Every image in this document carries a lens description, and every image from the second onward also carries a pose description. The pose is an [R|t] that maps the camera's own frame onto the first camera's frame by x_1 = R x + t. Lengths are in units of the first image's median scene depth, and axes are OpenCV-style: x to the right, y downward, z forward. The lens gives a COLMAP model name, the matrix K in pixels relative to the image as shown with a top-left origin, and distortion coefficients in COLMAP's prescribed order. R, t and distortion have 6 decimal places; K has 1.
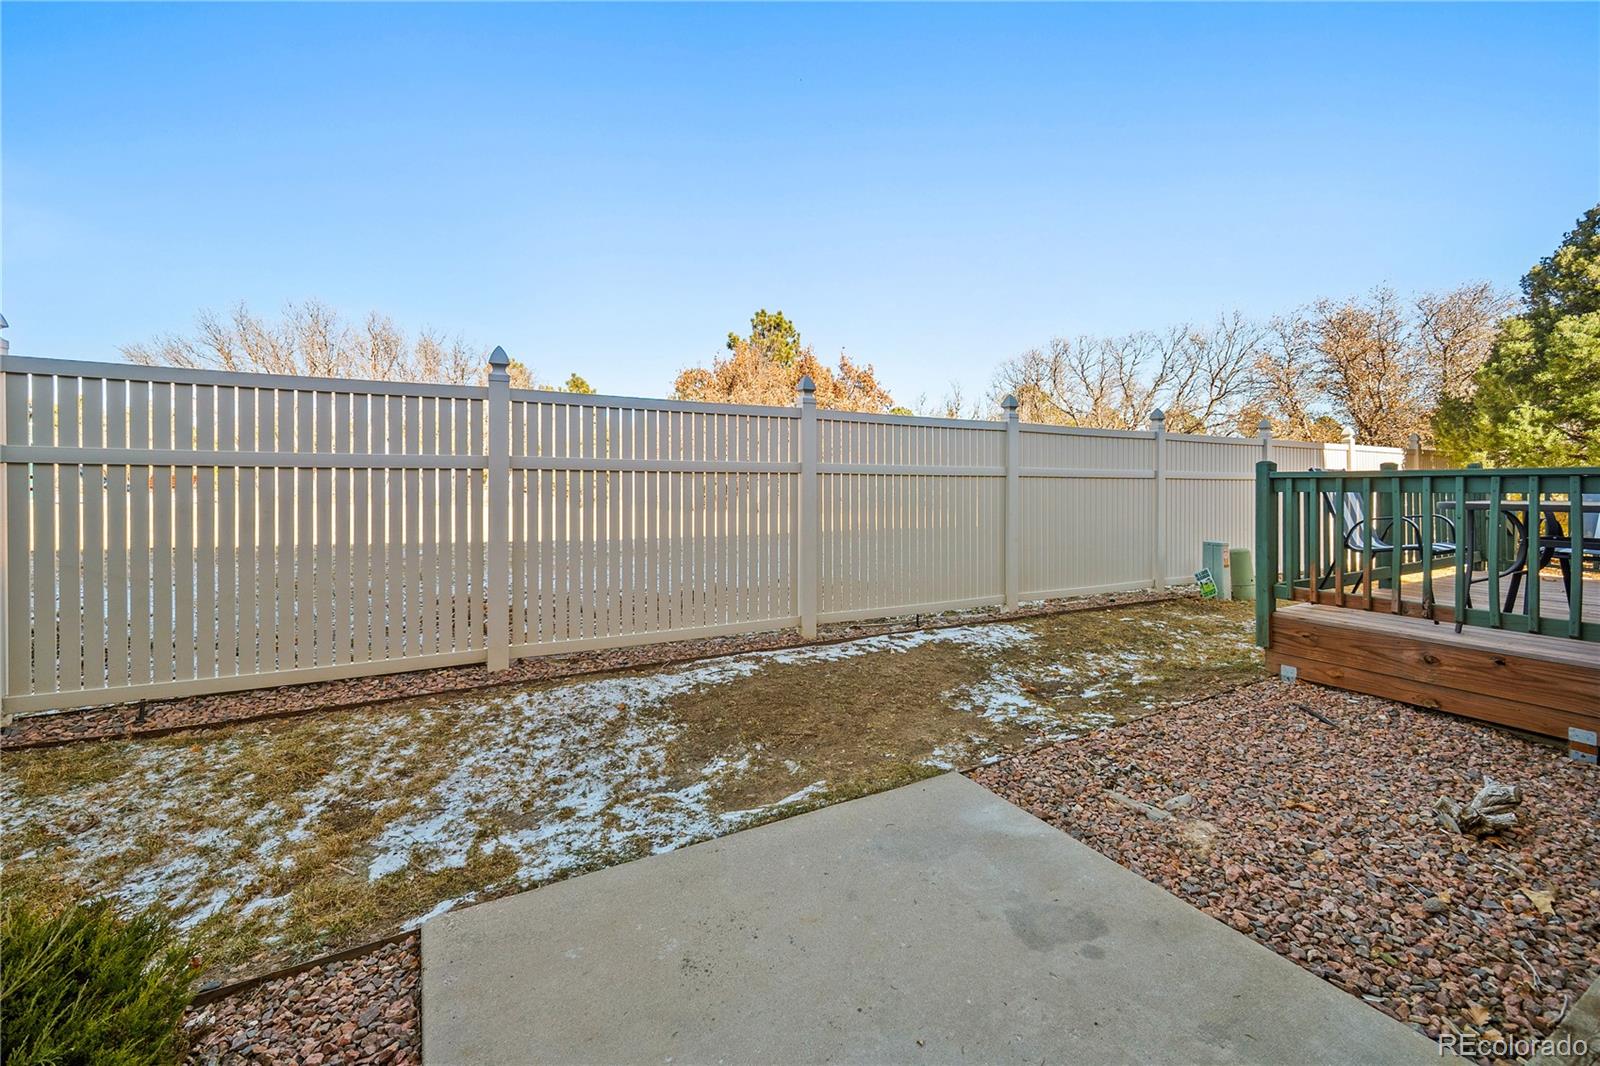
lens RADIAL K [[657.2, 0, 793.5], [0, 657.2, 520.2], [0, 0, 1]] dist [-0.000320, -0.000323]
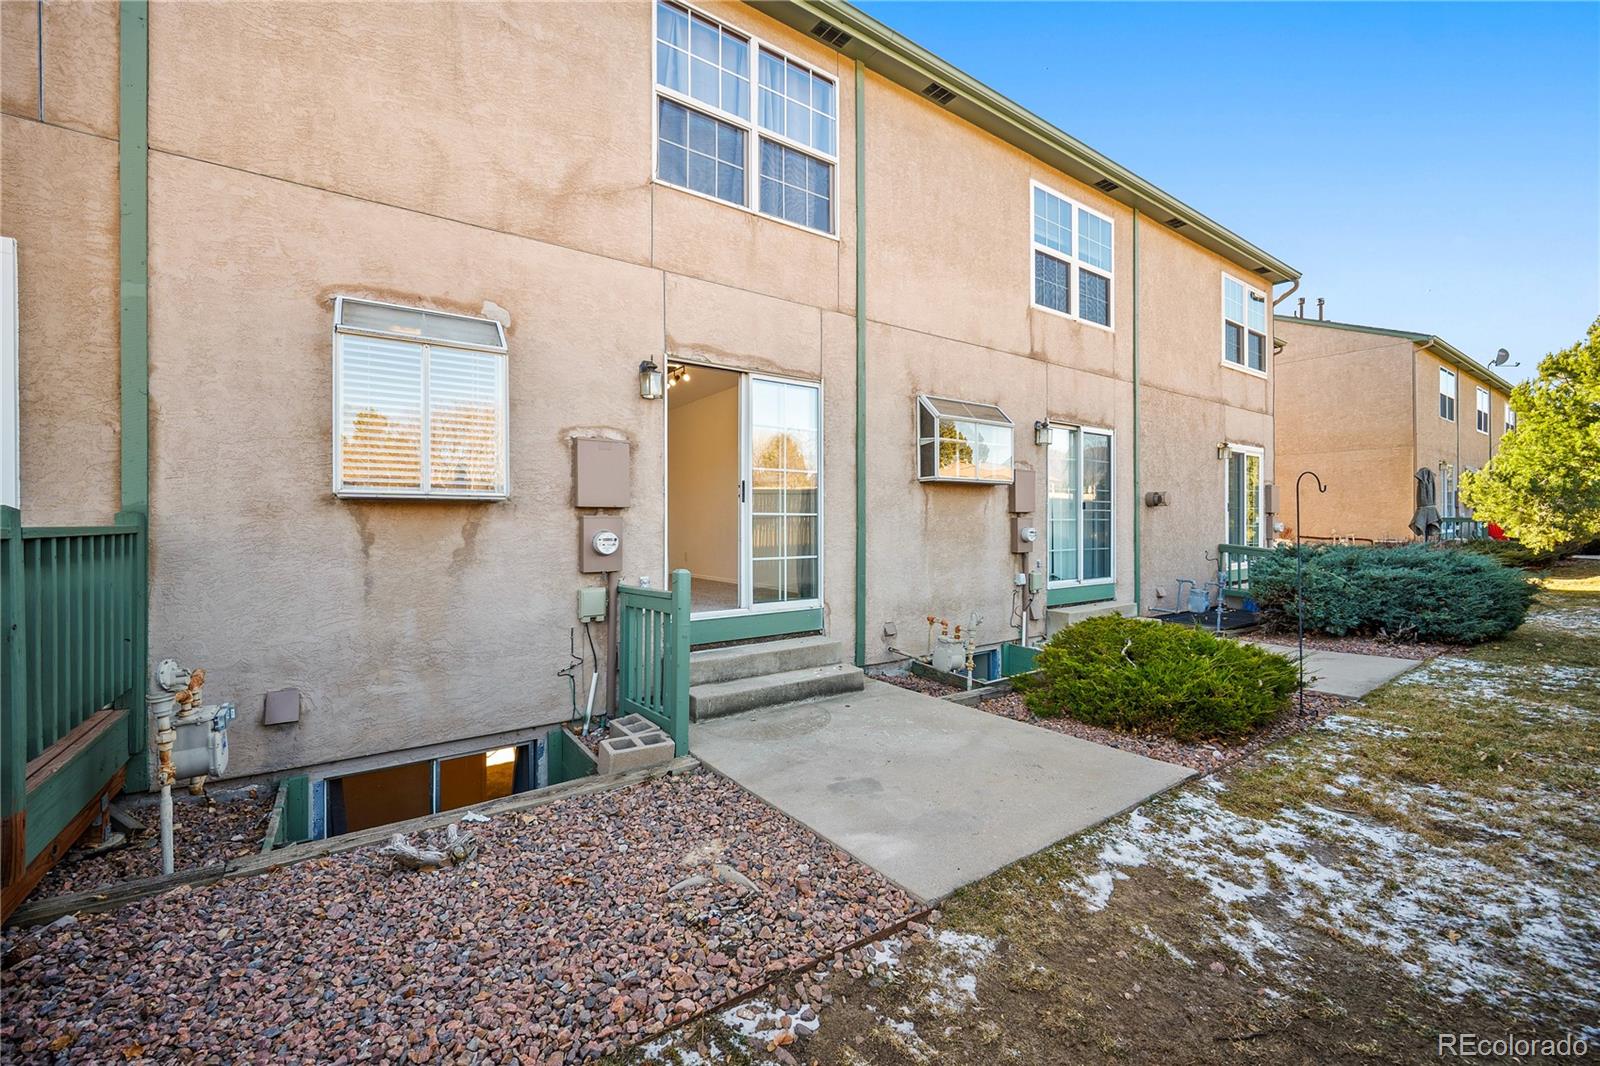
lens RADIAL K [[657.2, 0, 793.5], [0, 657.2, 520.2], [0, 0, 1]] dist [-0.000320, -0.000323]
pose [[-0.992563, 0.004686, -0.121641, 0.573666], [-0.001528, 0.998700, 0.050942, -0.129789], [0.121721, 0.050749, -0.991266, 1.983319]]
